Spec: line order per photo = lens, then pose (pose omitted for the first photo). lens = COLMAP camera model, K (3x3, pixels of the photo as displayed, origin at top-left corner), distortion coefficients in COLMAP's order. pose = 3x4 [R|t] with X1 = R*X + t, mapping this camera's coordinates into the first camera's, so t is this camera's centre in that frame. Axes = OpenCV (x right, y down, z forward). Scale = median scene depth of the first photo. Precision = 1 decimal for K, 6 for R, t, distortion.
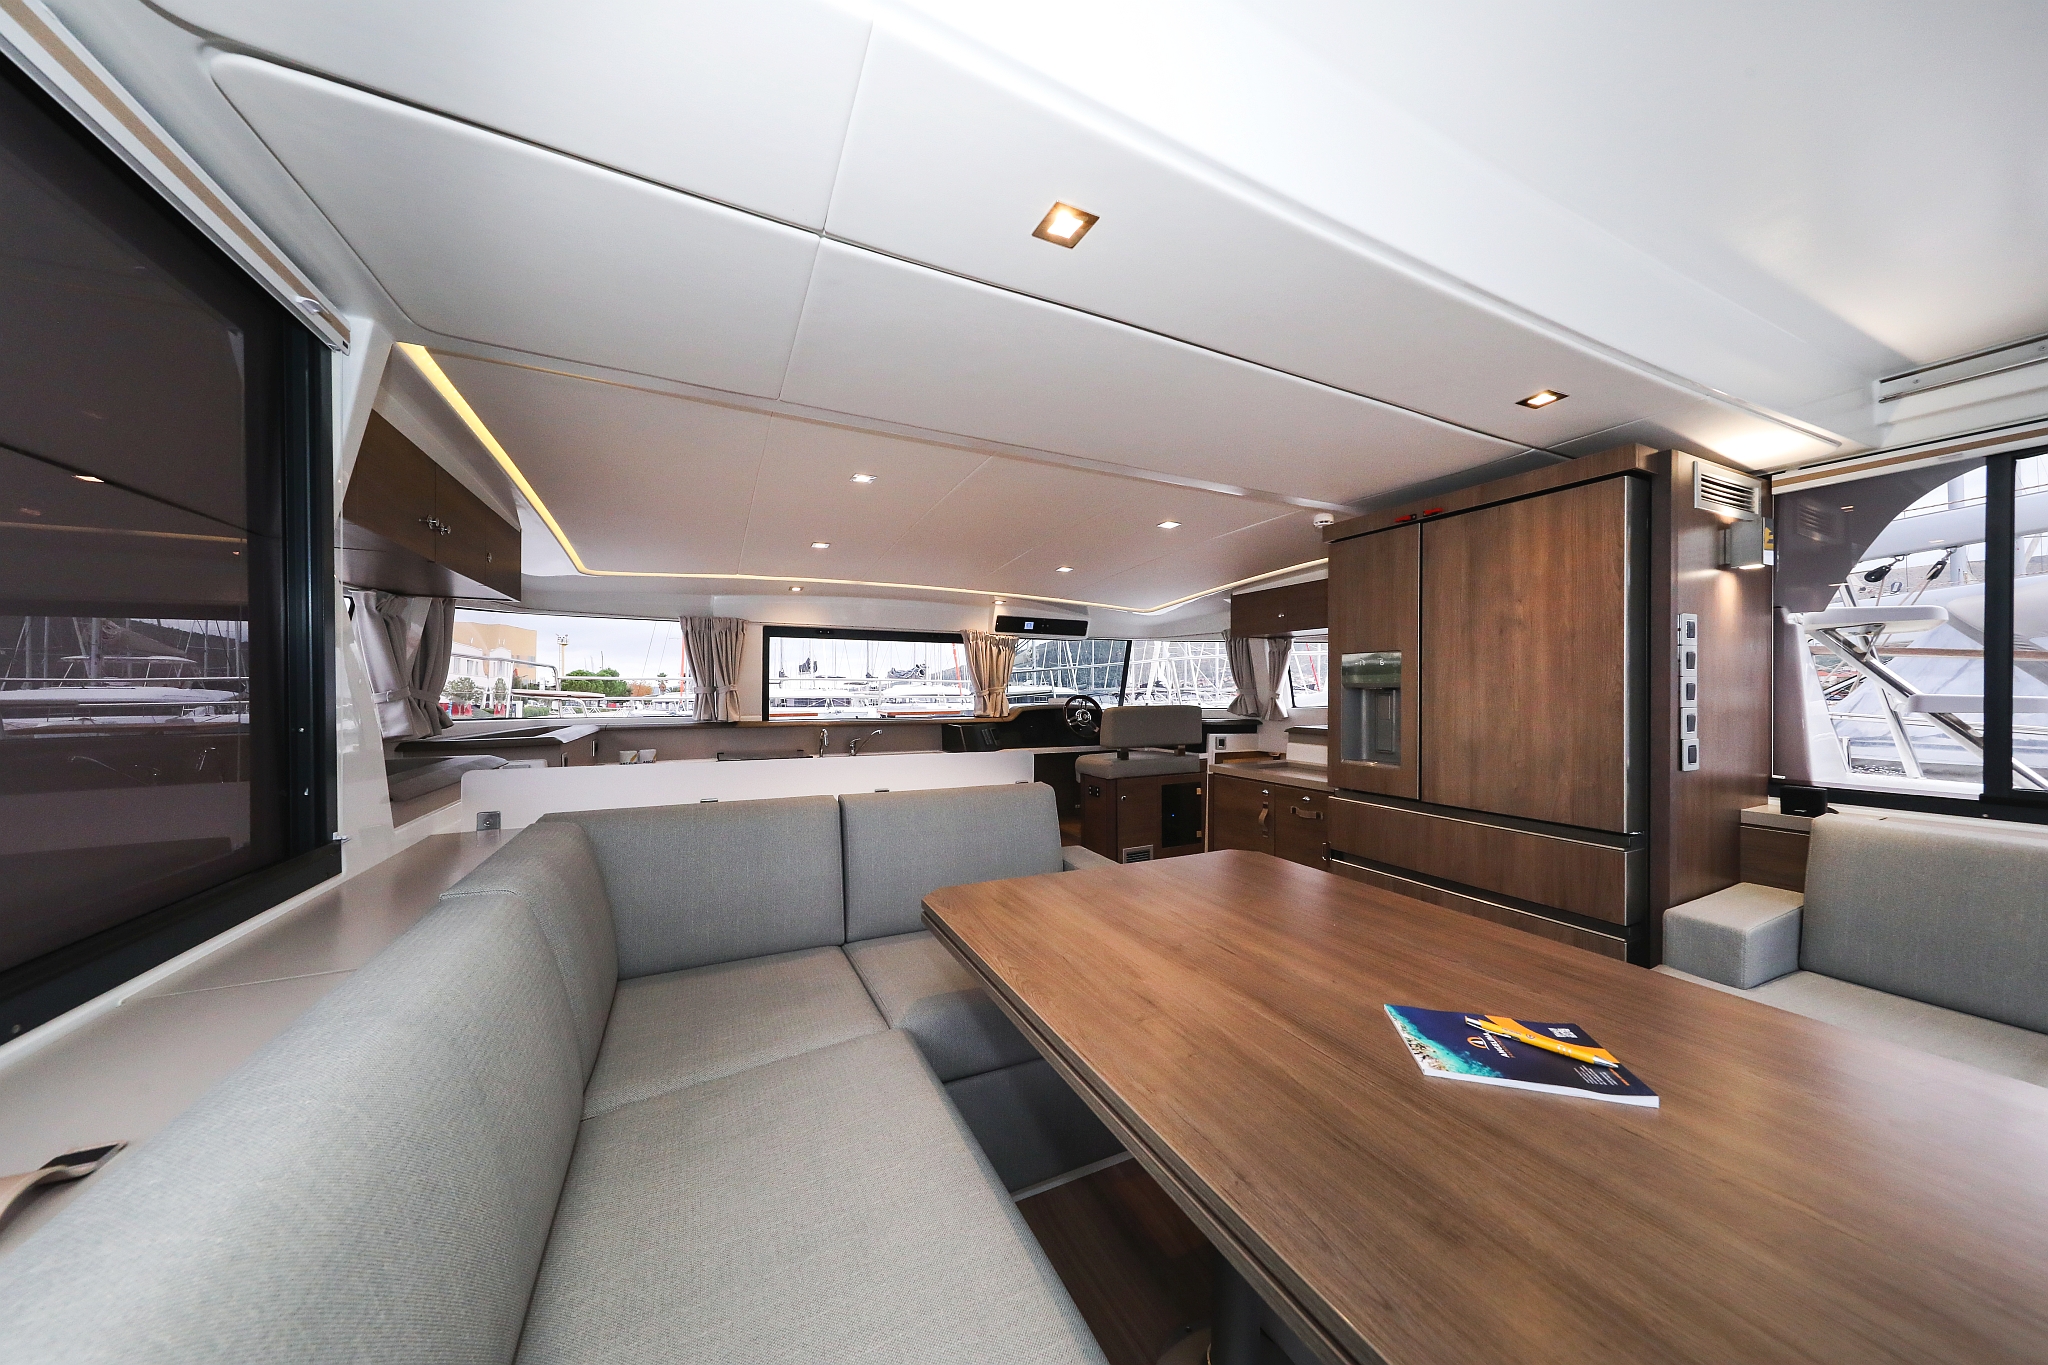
lens RADIAL K [[658.7, 0, 1031.0], [0, 658.7, 693.0], [0, 0, 1]] dist [0.009802, 0.000024]
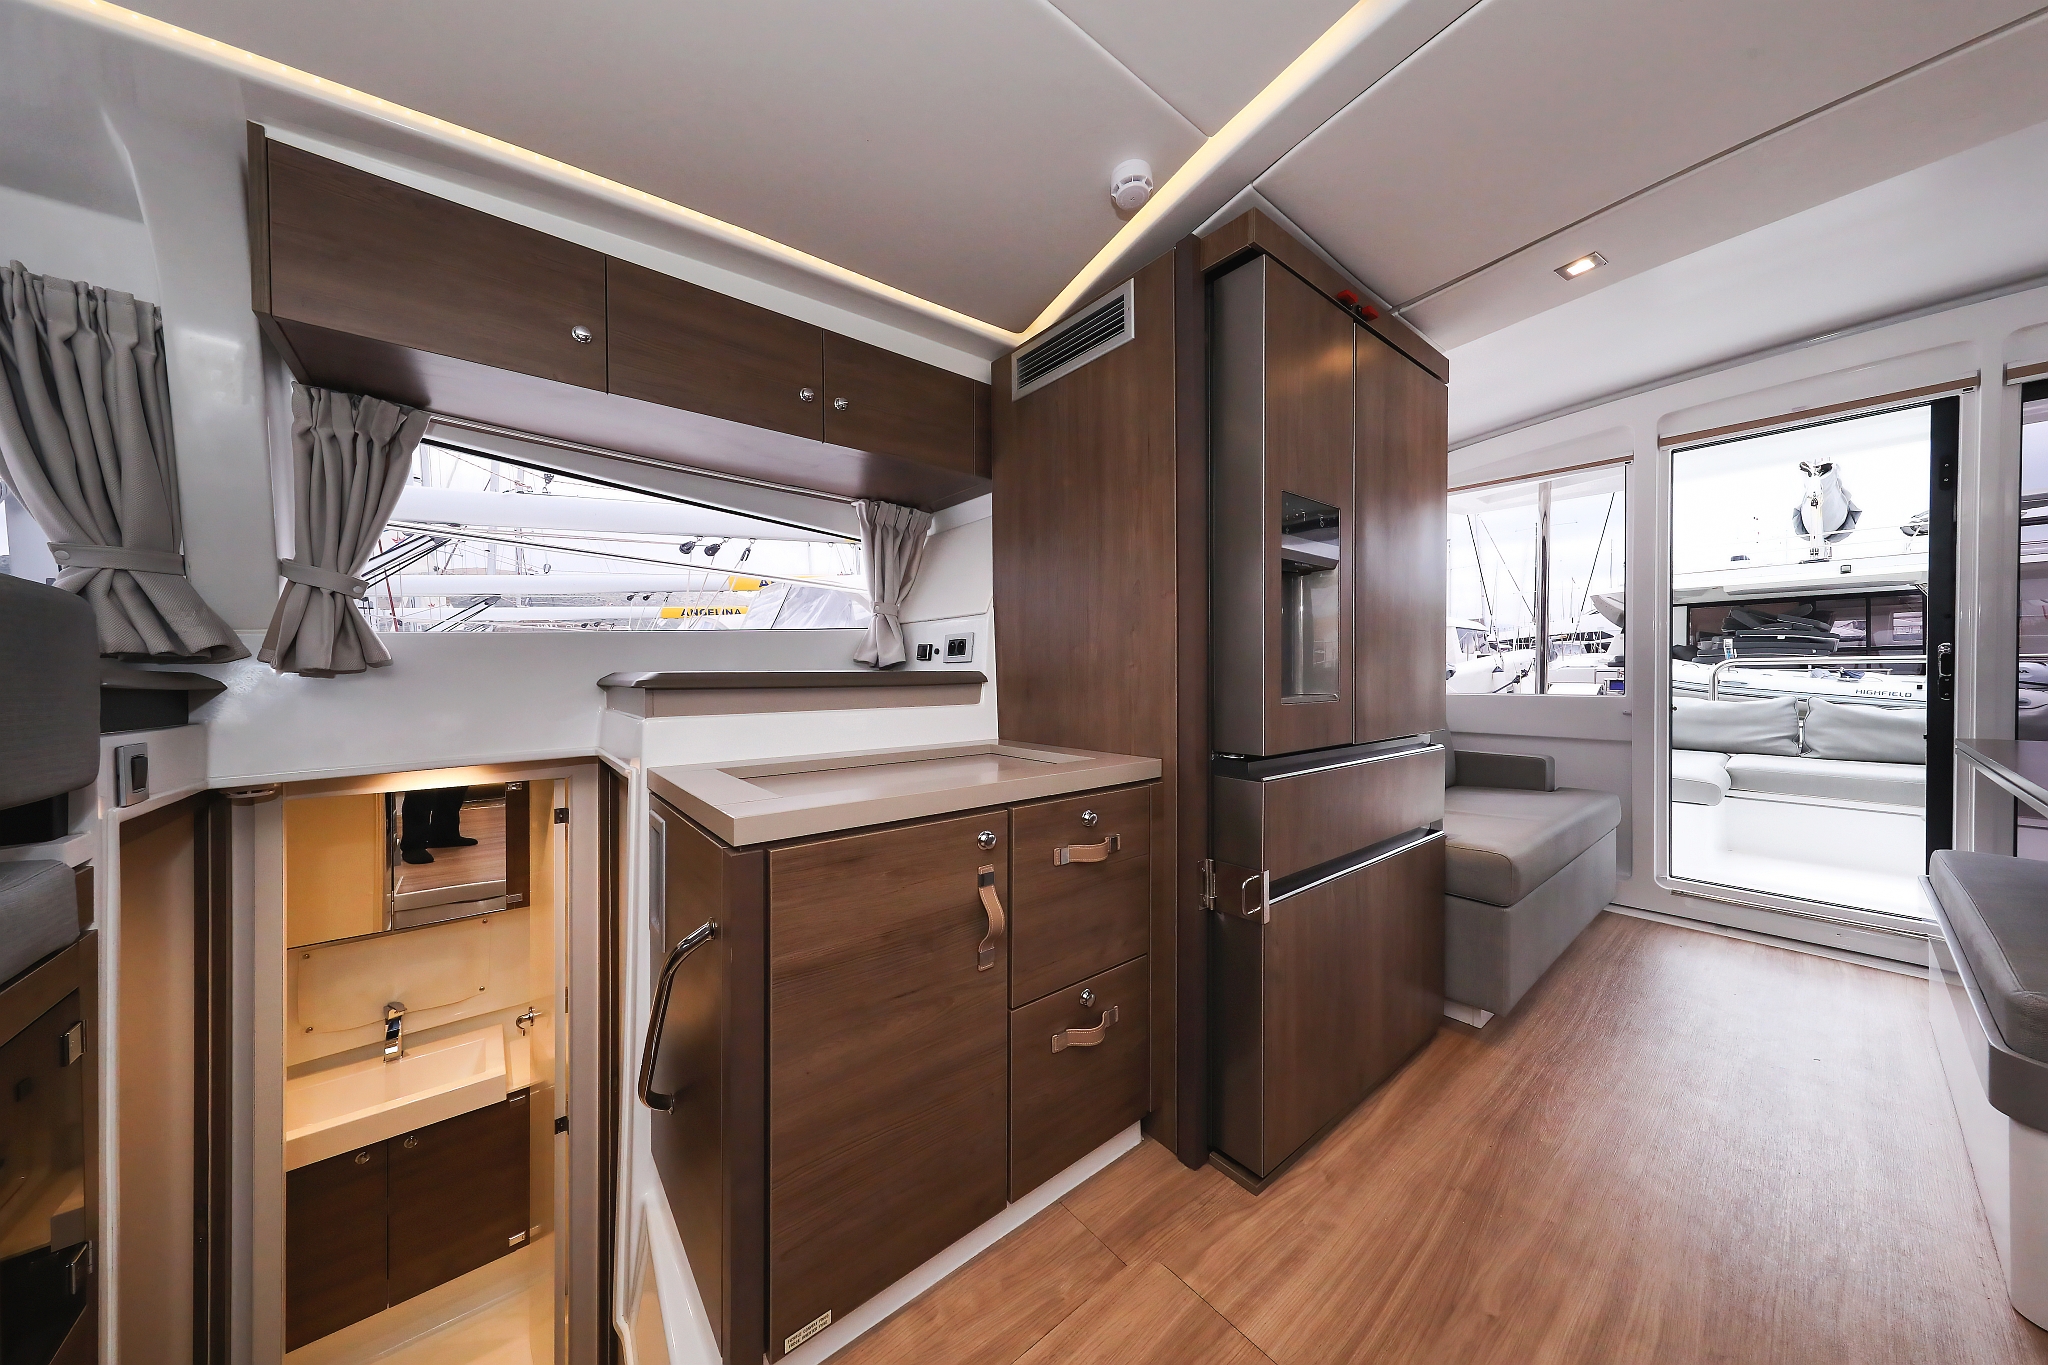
lens RADIAL K [[660.7, 0, 1024.0], [0, 660.7, 682.5], [0, 0, 1]] dist [0.005560, -0.000114]
pose [[-0.226678, -0.011587, 0.973901, 0.010042], [0.008508, 0.999868, 0.013876, 0.046536], [-0.973933, 0.011431, -0.226549, 0.789154]]
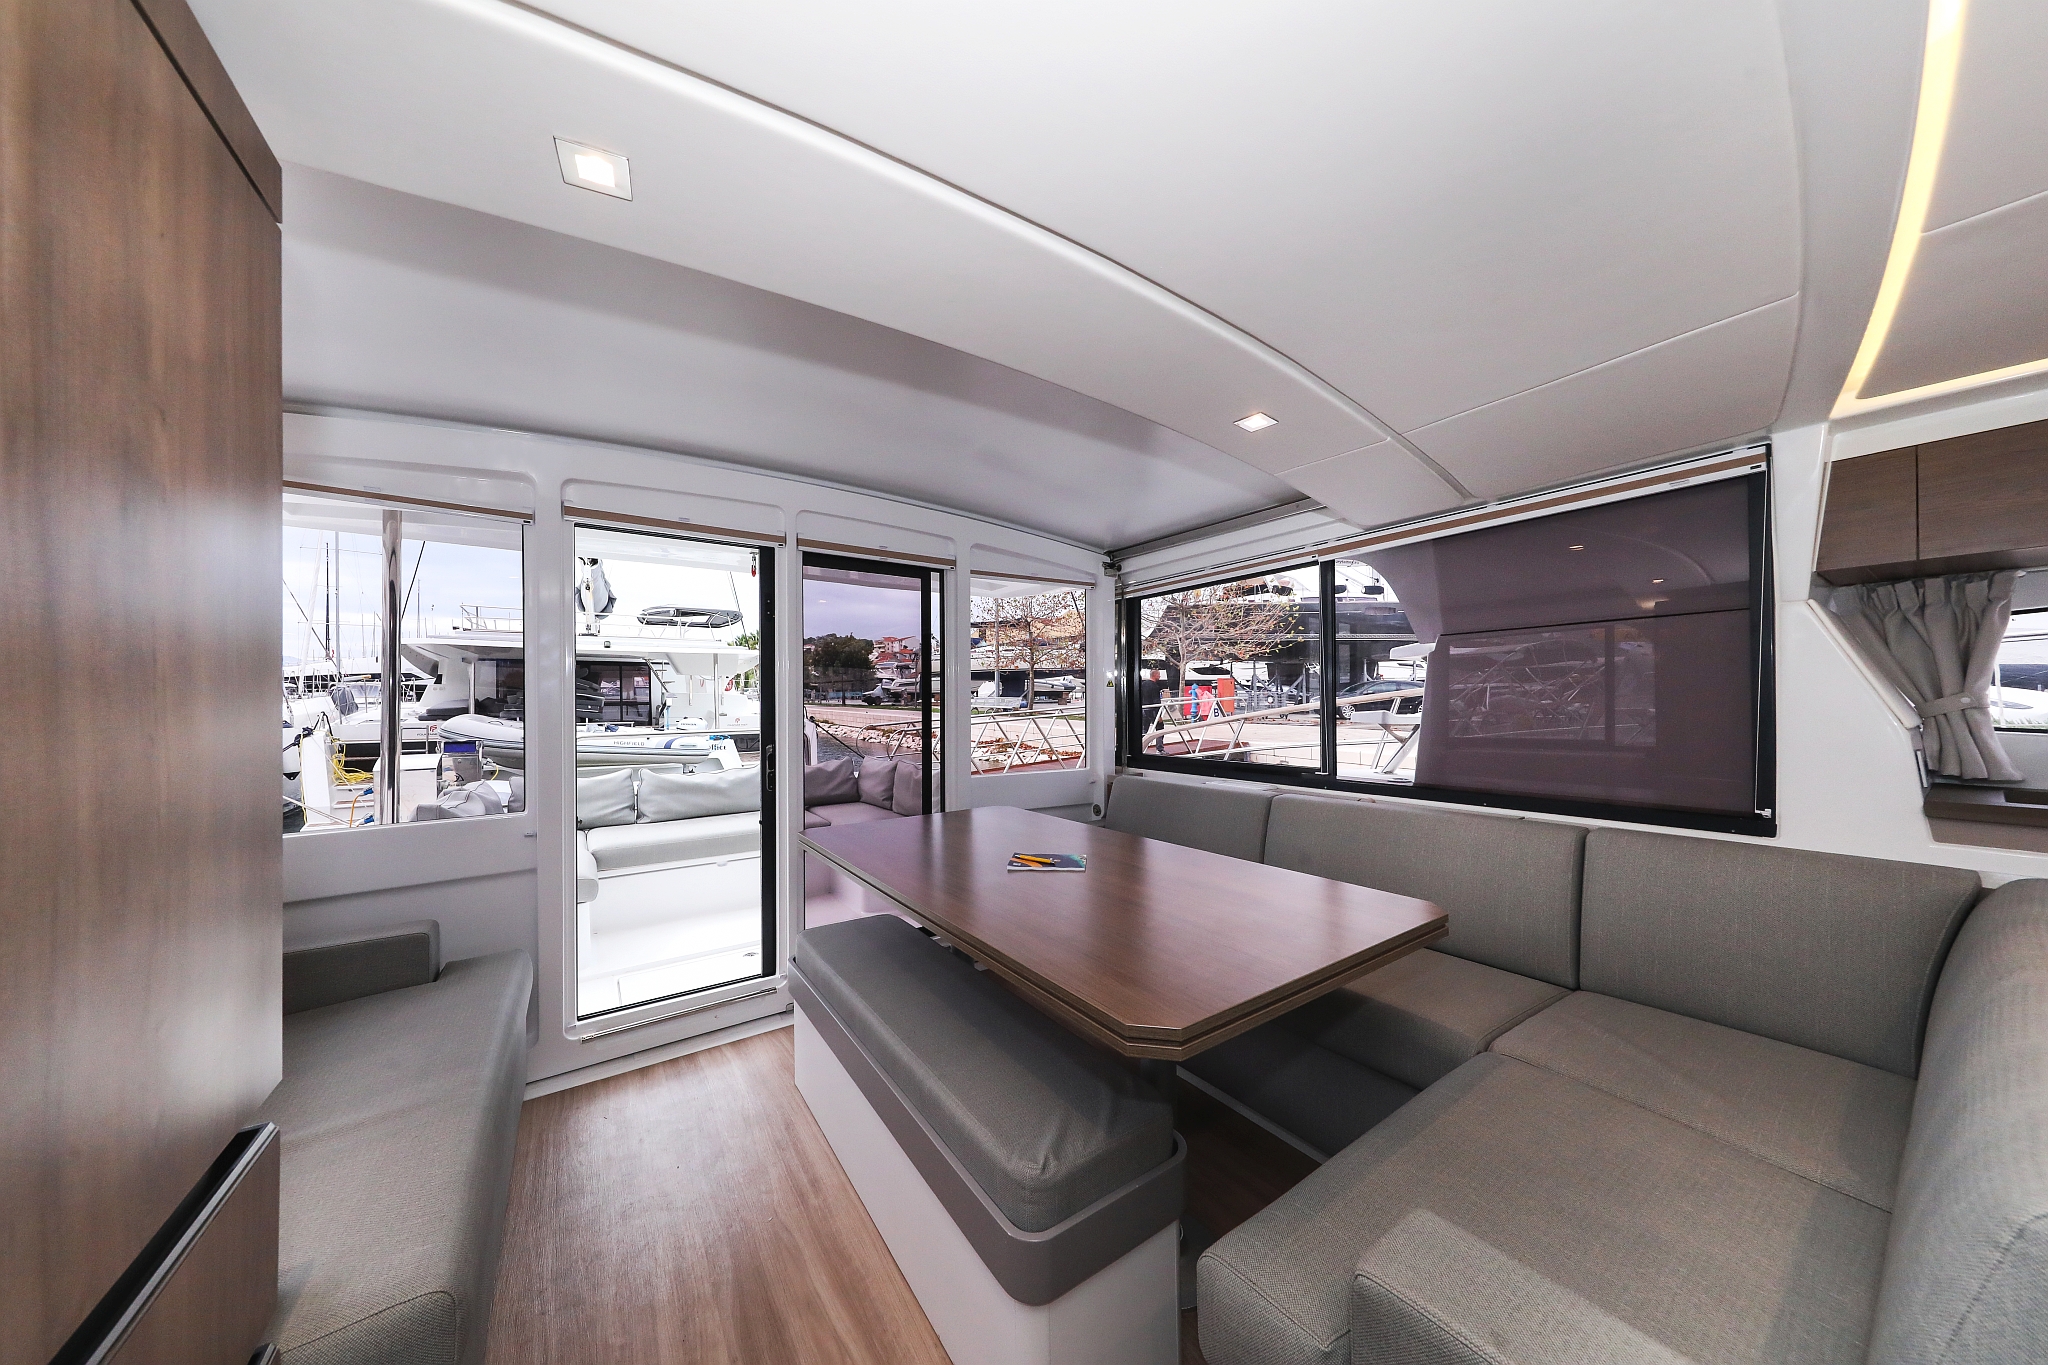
lens RADIAL K [[646.7, 0, 1027.6], [0, 646.7, 697.7], [0, 0, 1]] dist [0.001218, -0.000013]
pose [[-0.990289, 0.007775, -0.138805, 0.200090], [0.009095, 0.999919, -0.008877, -0.009869], [0.138725, -0.010054, -0.990280, 0.615457]]
